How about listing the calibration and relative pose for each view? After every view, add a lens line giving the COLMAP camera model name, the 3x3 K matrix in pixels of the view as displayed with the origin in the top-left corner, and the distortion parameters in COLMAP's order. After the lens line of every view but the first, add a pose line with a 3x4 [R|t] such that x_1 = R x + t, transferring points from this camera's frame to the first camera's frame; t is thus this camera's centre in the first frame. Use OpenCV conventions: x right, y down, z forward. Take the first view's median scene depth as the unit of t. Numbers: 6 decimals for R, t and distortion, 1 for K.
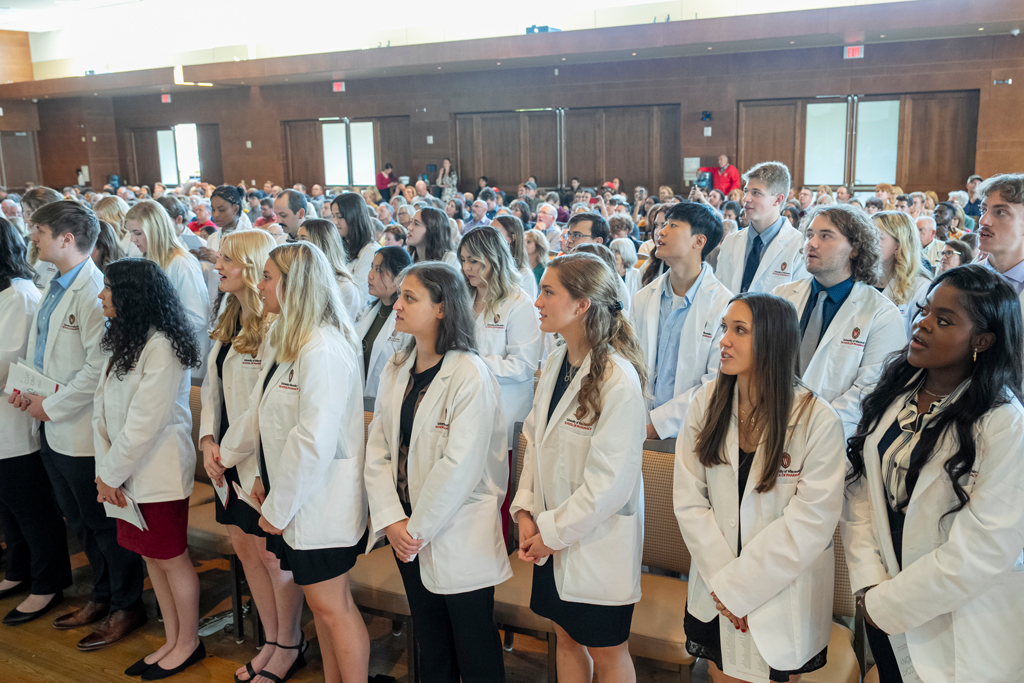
lens RADIAL K [[1027.5, 0, 517.0], [0, 1027.5, 344.8], [0, 0, 1]] dist [0.000141, 0.000000]
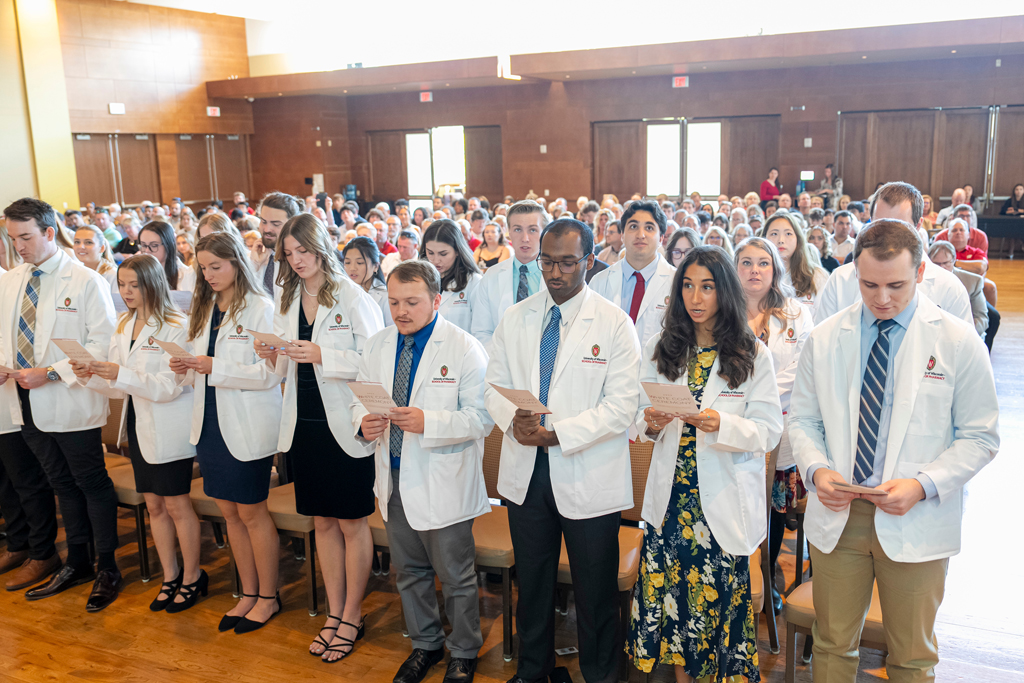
lens RADIAL K [[904.8, 0, 516.1], [0, 904.8, 343.6], [0, 0, 1]] dist [0.002905, -0.006485]
pose [[0.994181, -0.020318, 0.105793, -0.350410], [0.019444, 0.999768, 0.009281, -0.034275], [-0.105957, -0.007170, 0.994345, 0.219576]]
